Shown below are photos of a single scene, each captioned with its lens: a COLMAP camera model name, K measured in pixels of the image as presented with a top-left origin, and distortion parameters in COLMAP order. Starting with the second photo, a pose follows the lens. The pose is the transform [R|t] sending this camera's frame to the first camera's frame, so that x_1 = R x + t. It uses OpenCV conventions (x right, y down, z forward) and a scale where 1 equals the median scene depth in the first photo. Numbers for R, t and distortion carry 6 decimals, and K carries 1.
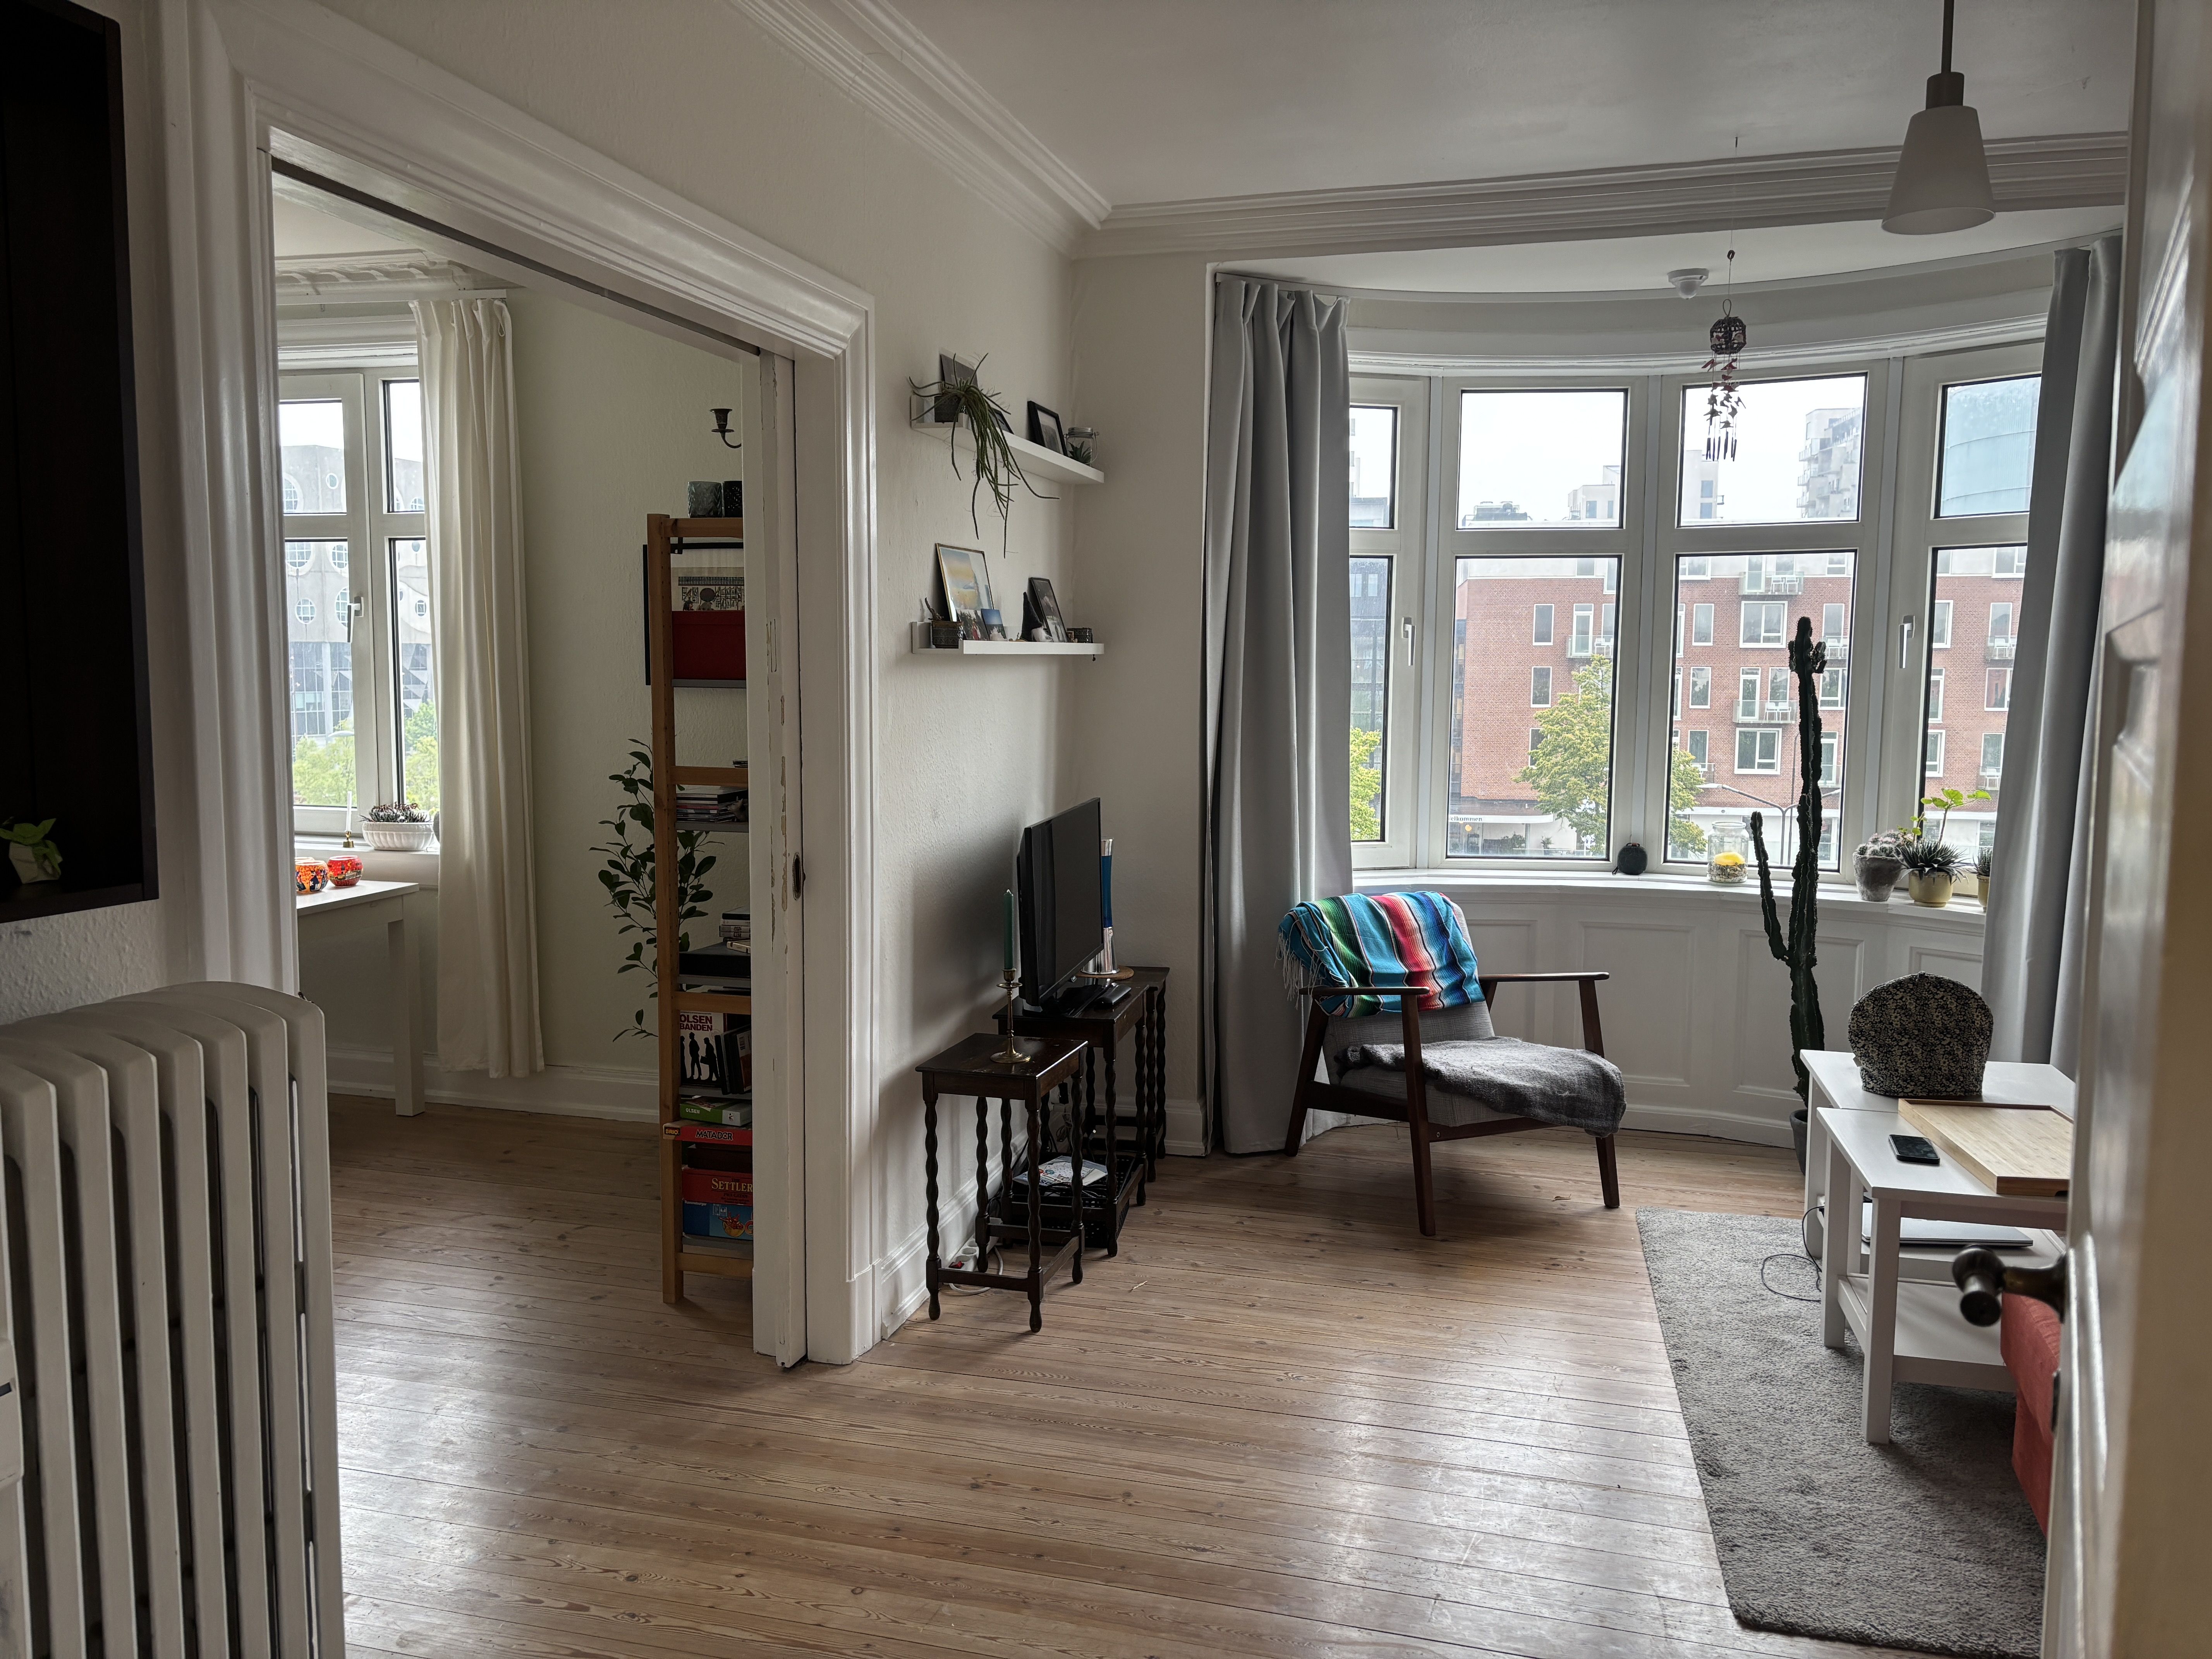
lens RADIAL K [[1664.9, 0, 1100.0], [0, 1664.9, 831.0], [0, 0, 1]] dist [0.039323, -0.026601]
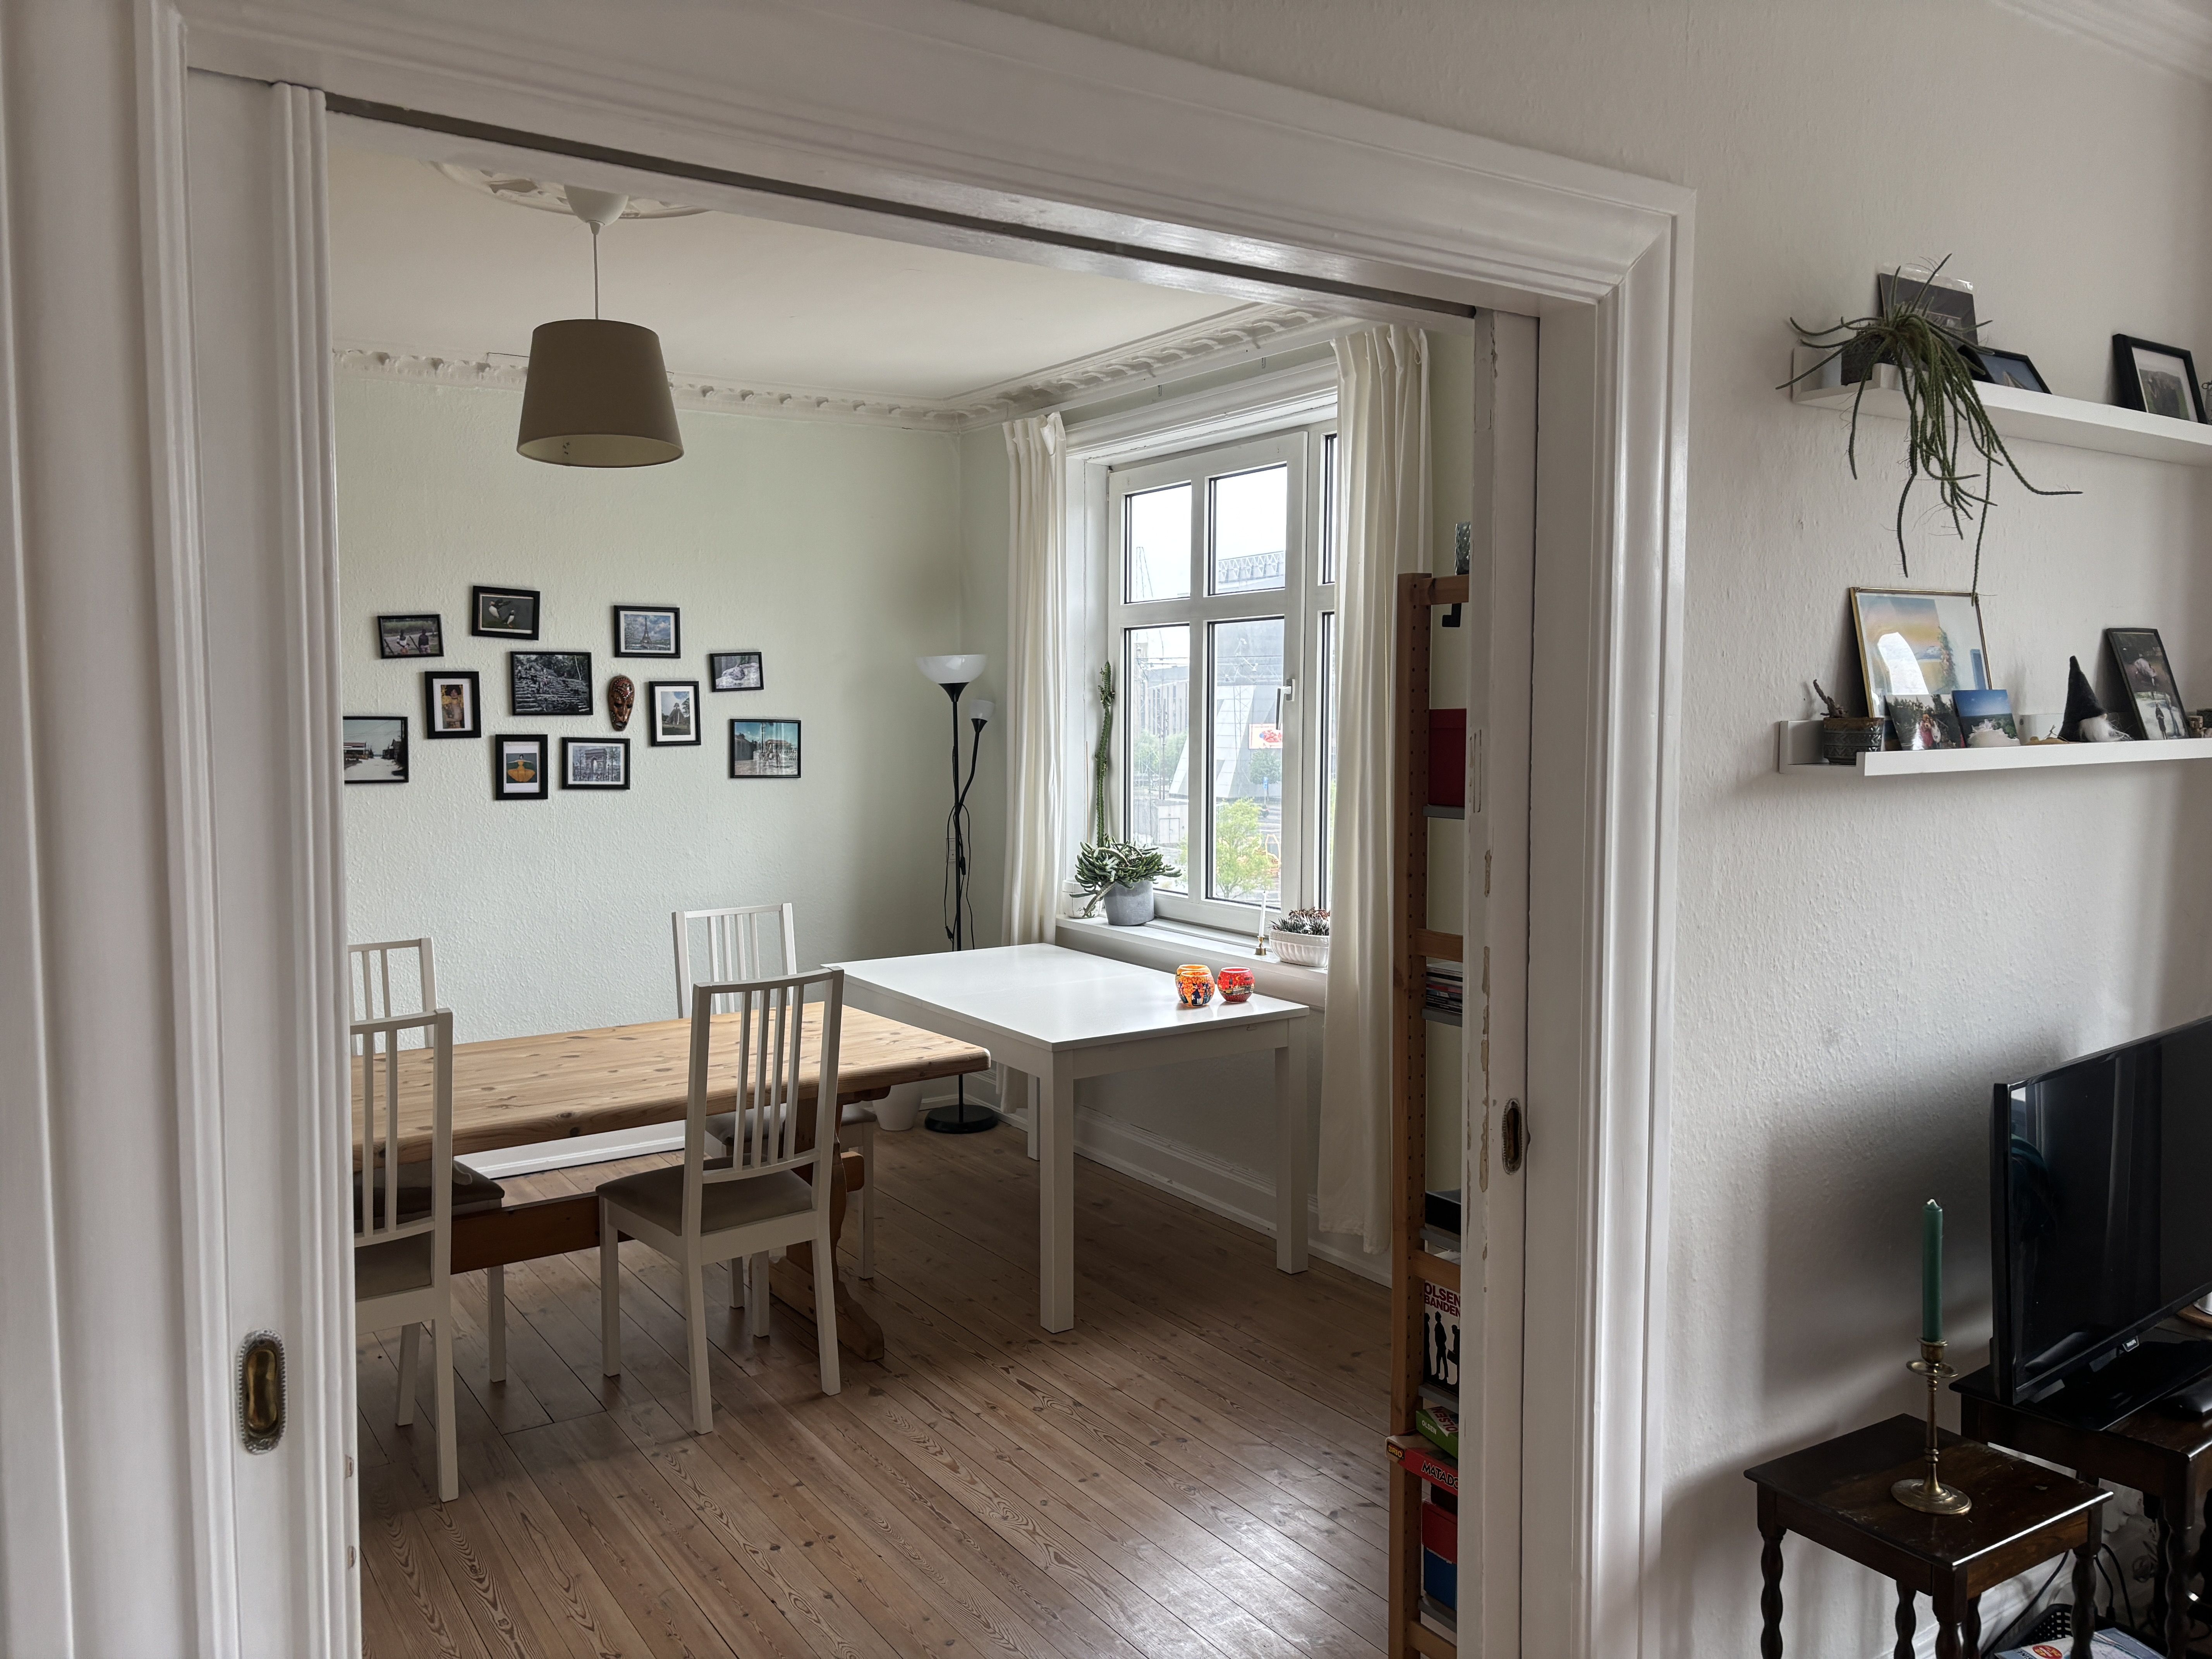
lens RADIAL K [[1664.9, 0, 1078.0], [0, 1664.9, 821.4], [0, 0, 1]] dist [0.039323, -0.026601]
pose [[0.754753, 0.036290, -0.655005, 0.083515], [-0.058872, 0.998187, -0.012534, -0.060038], [0.653363, 0.048021, 0.755521, 0.339096]]
